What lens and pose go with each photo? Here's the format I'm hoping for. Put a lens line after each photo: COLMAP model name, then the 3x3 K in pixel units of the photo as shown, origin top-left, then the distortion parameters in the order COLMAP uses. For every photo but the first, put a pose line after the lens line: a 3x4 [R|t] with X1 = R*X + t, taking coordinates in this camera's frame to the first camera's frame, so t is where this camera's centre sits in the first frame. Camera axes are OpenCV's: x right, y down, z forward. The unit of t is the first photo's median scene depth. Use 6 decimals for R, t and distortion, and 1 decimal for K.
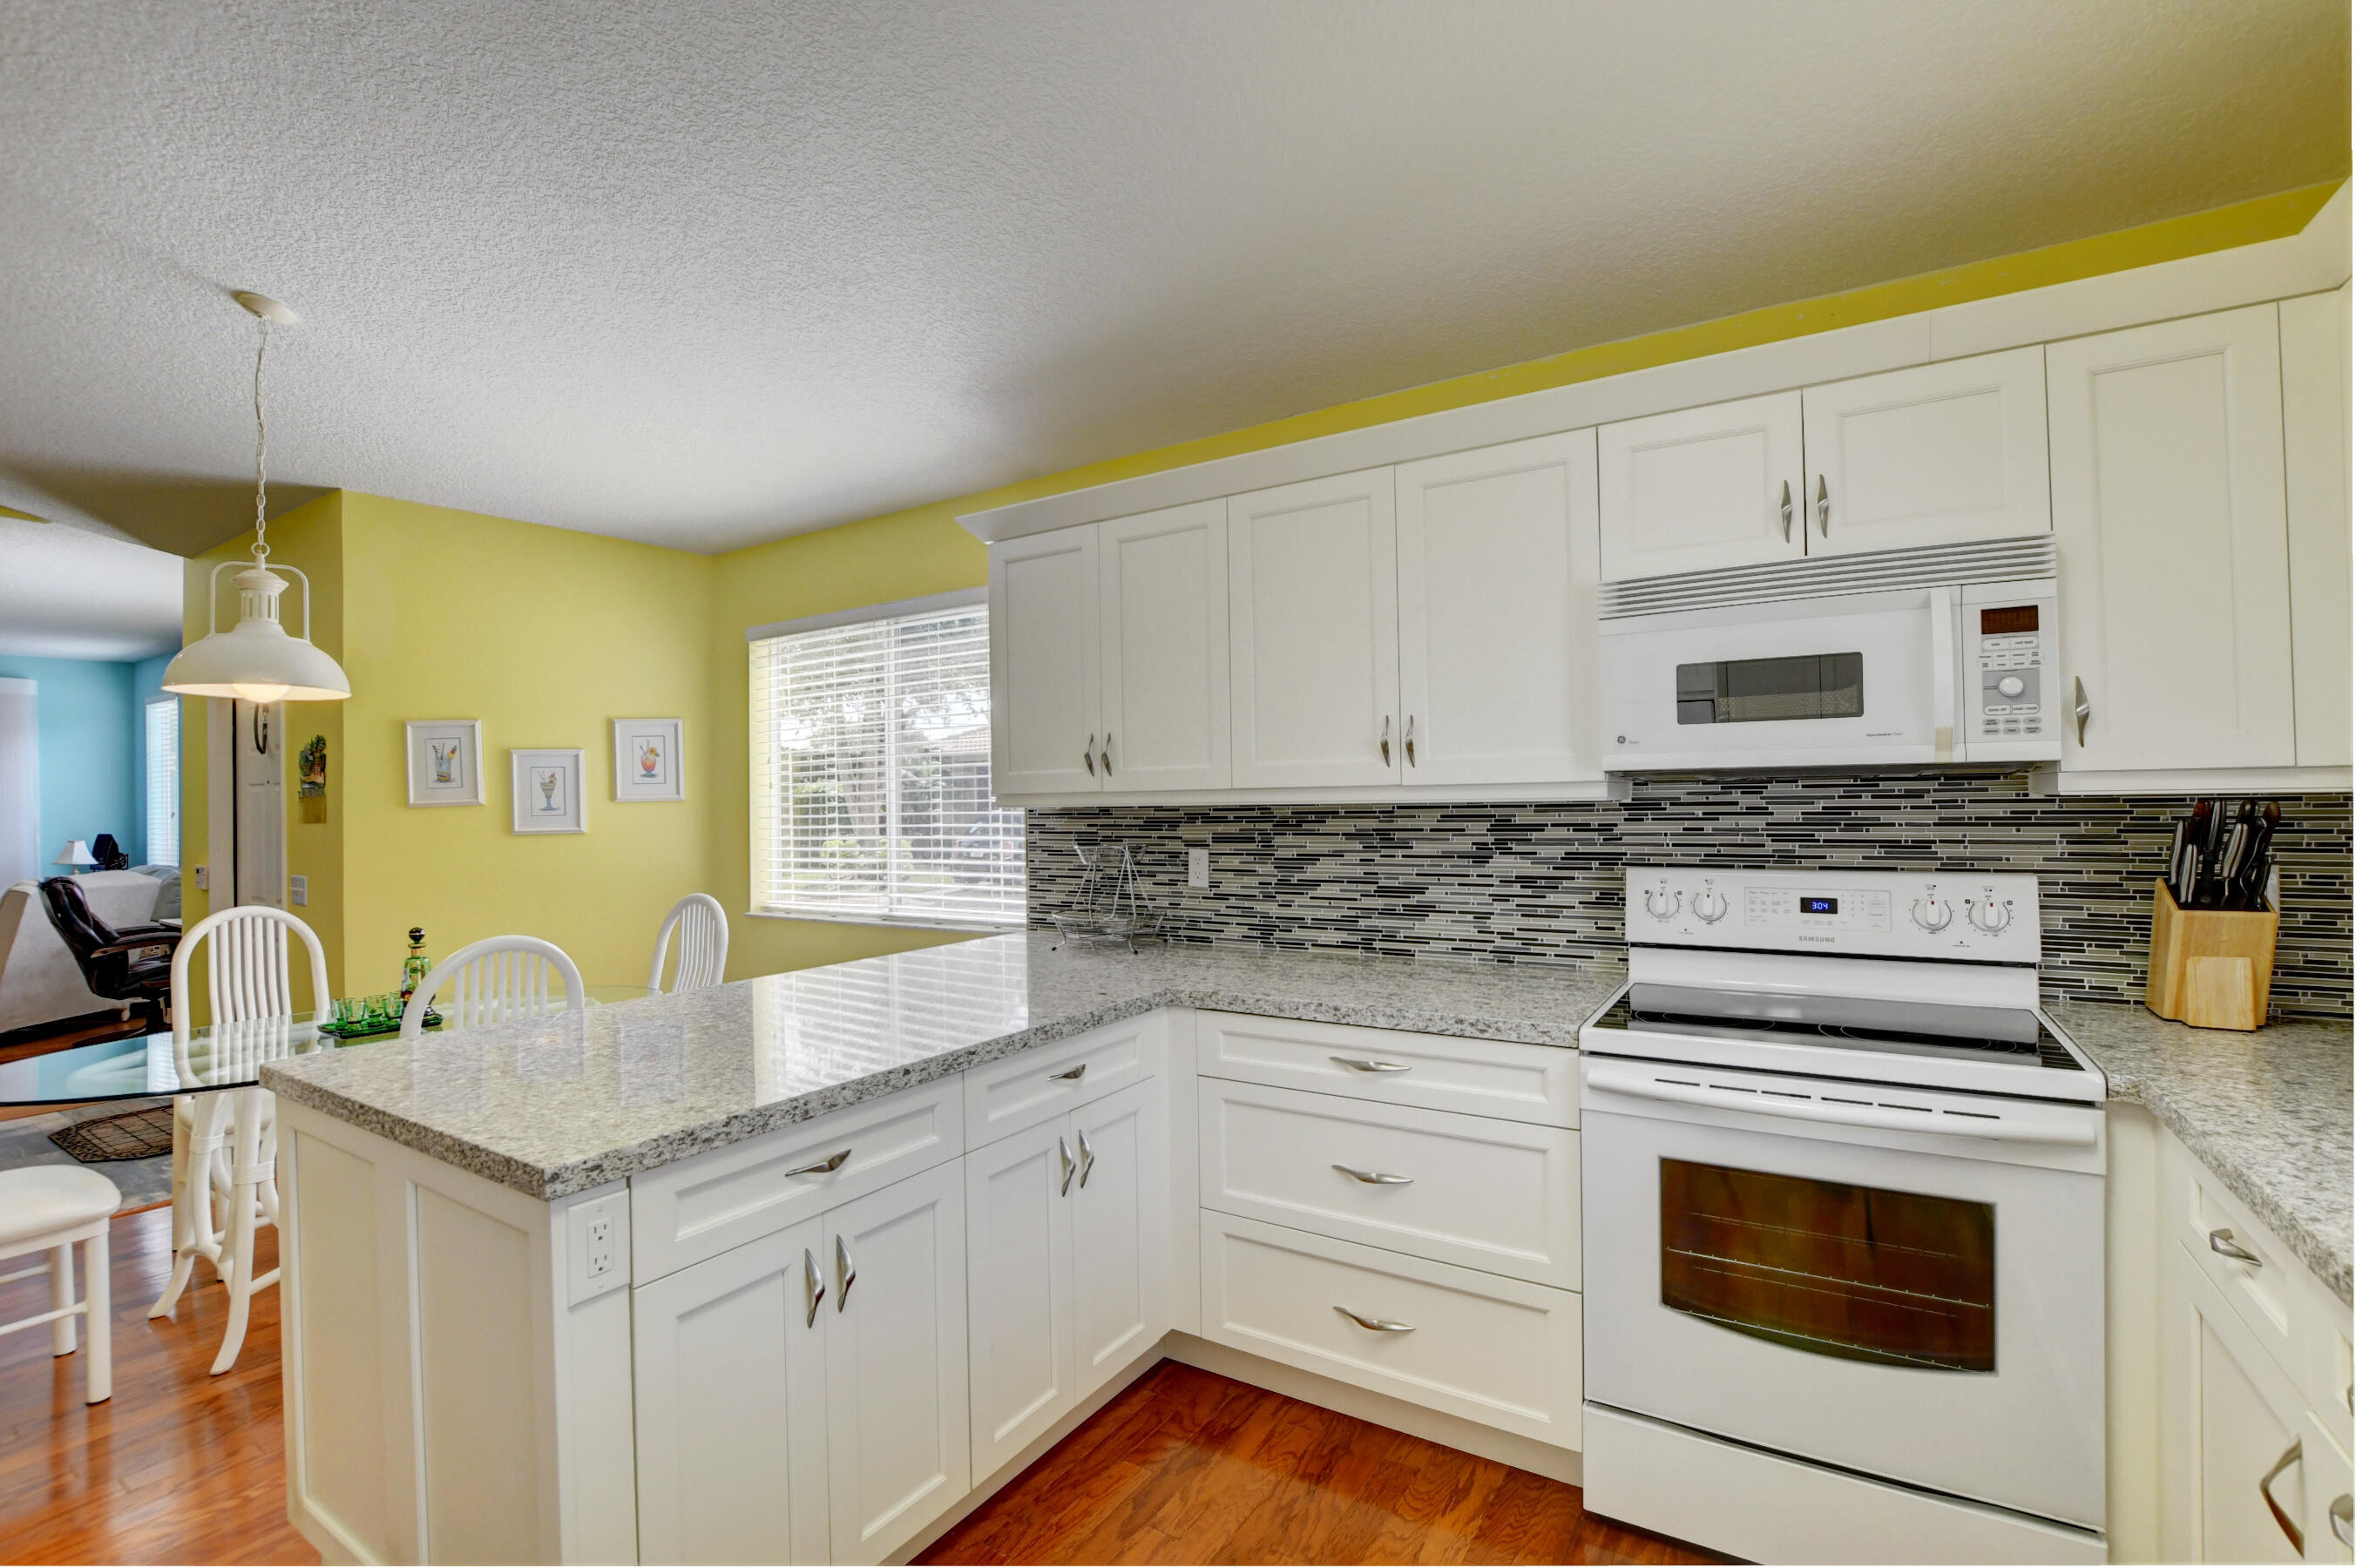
lens RADIAL K [[1043.8, 0, 1178.0], [0, 1043.8, 784.0], [0, 0, 1]] dist [-0.031475, 0.001803]
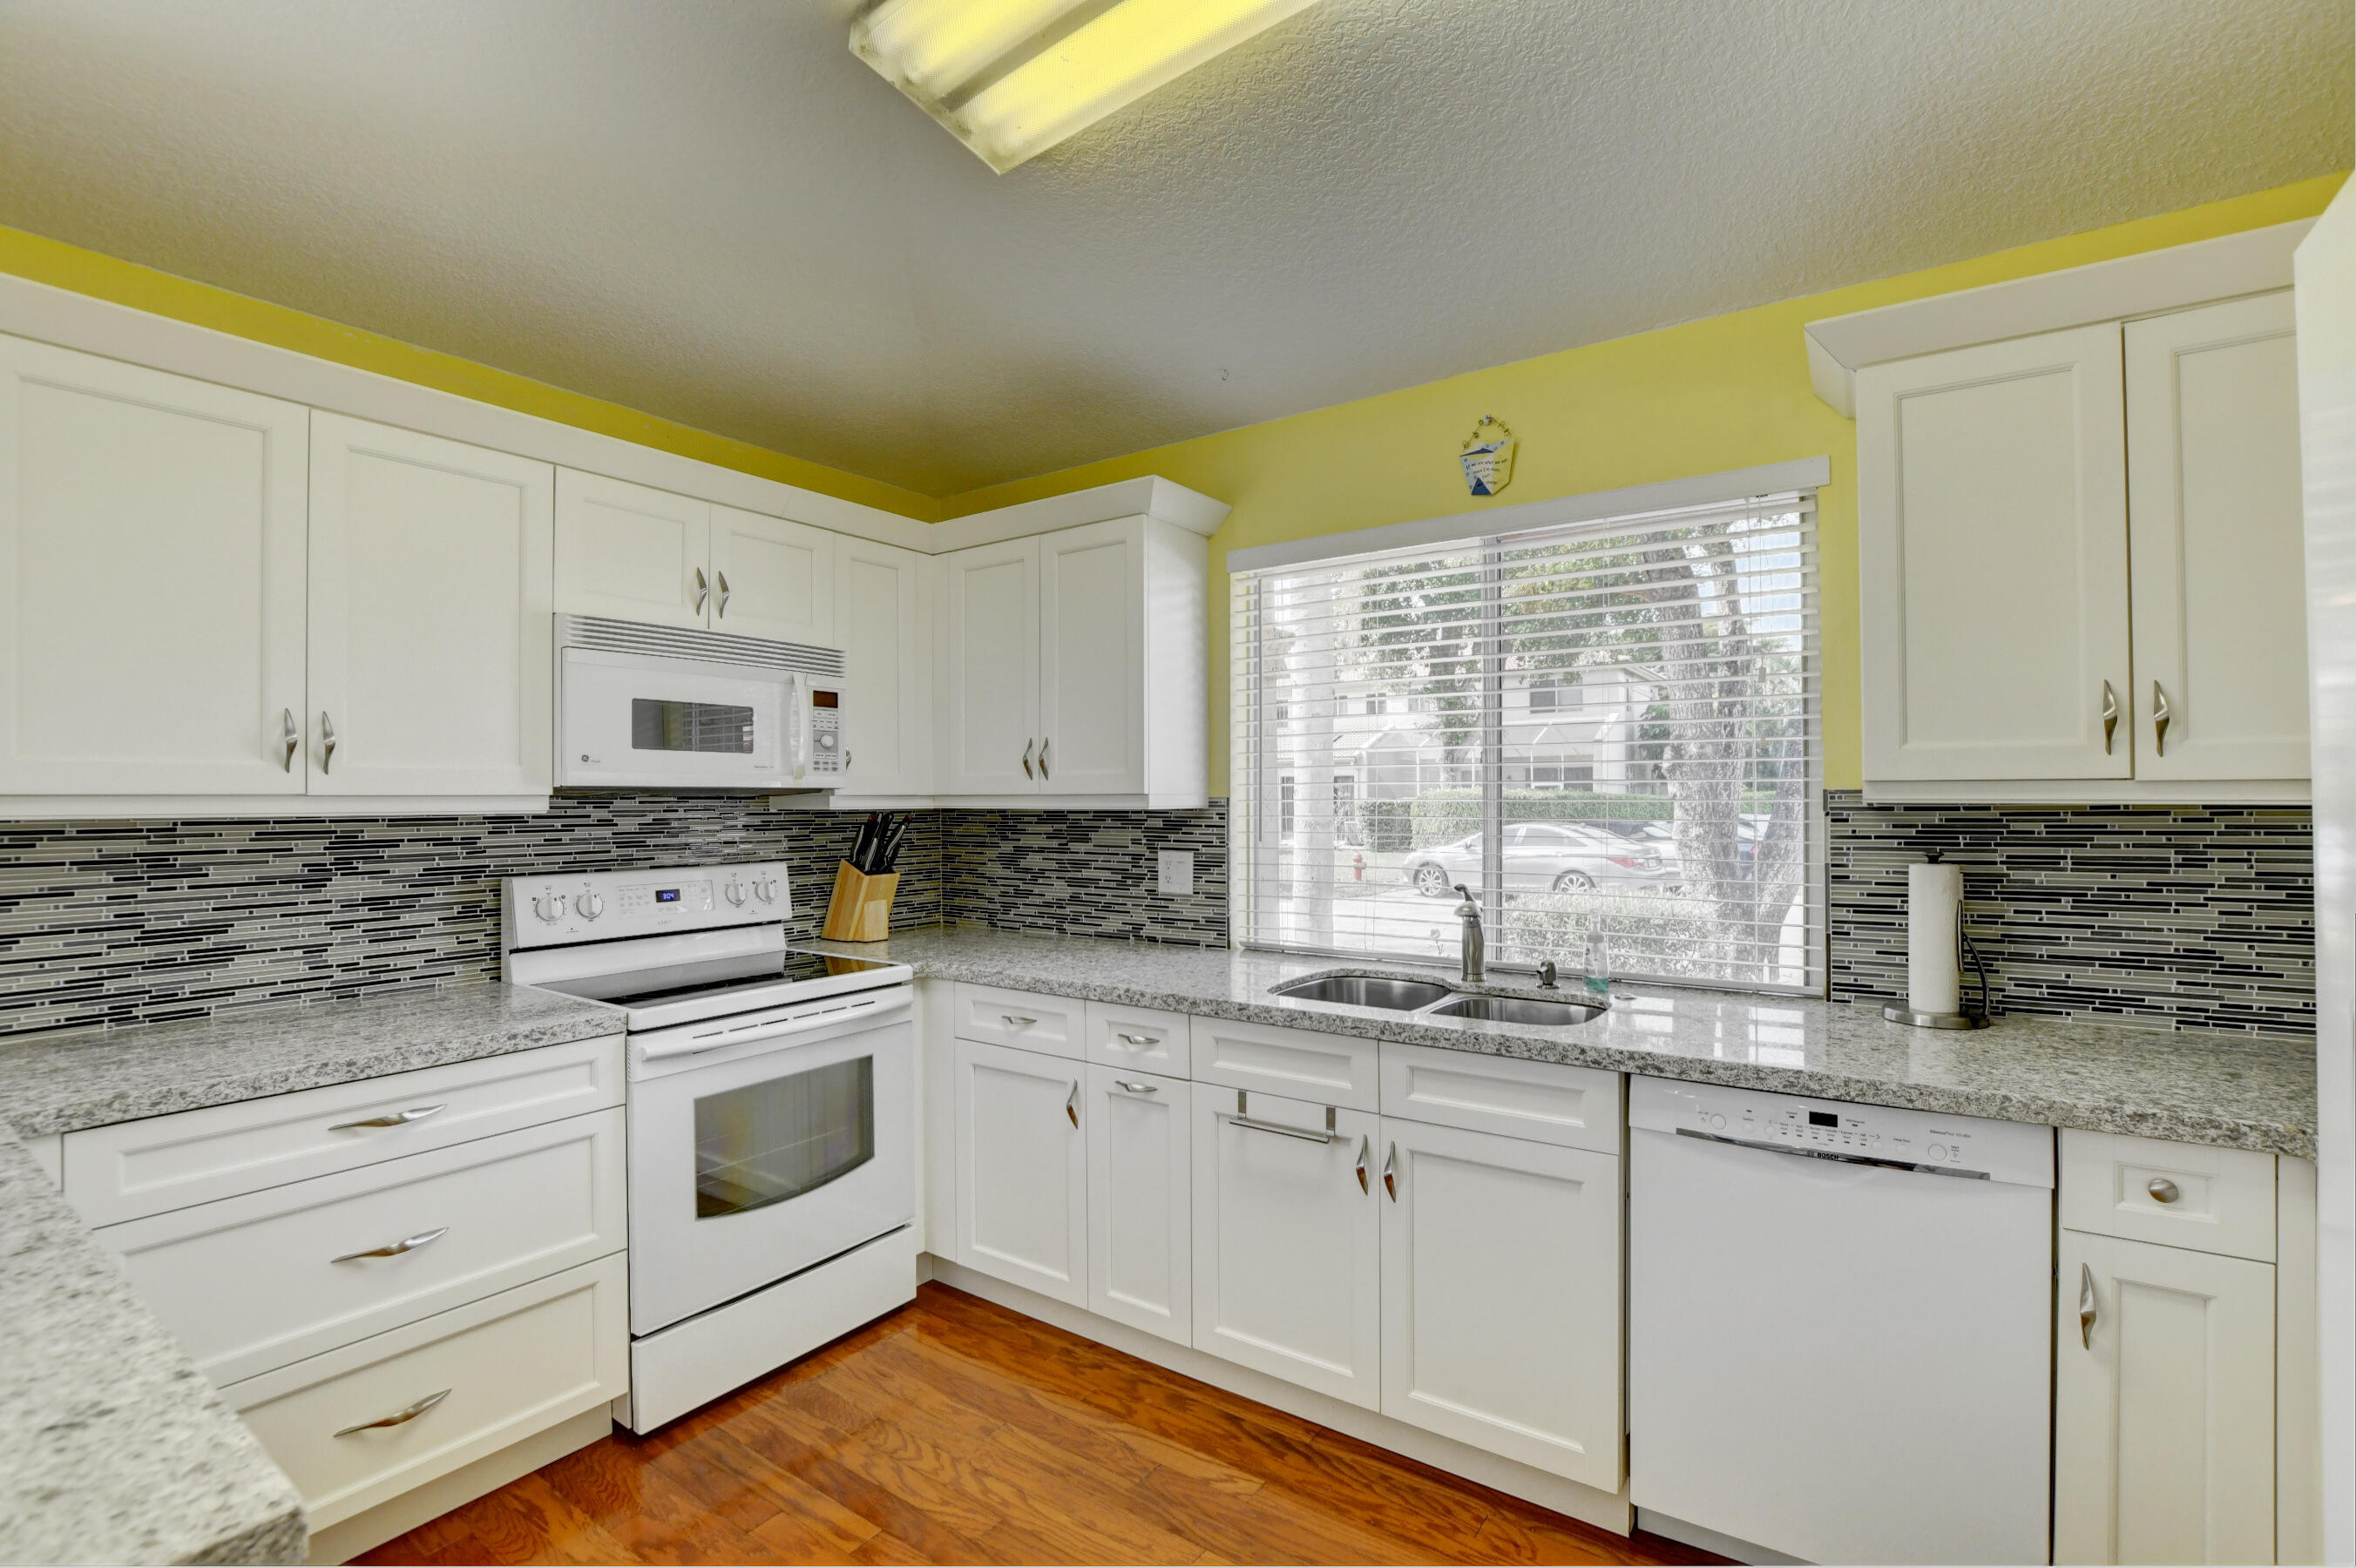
lens RADIAL K [[1043.8, 0, 1178.0], [0, 1043.8, 784.0], [0, 0, 1]] dist [-0.031475, 0.001803]
pose [[0.042811, 0.031089, 0.998599, -0.559714], [-0.007076, 0.999500, -0.030814, 0.012619], [-0.999058, -0.005747, 0.043010, 0.273970]]
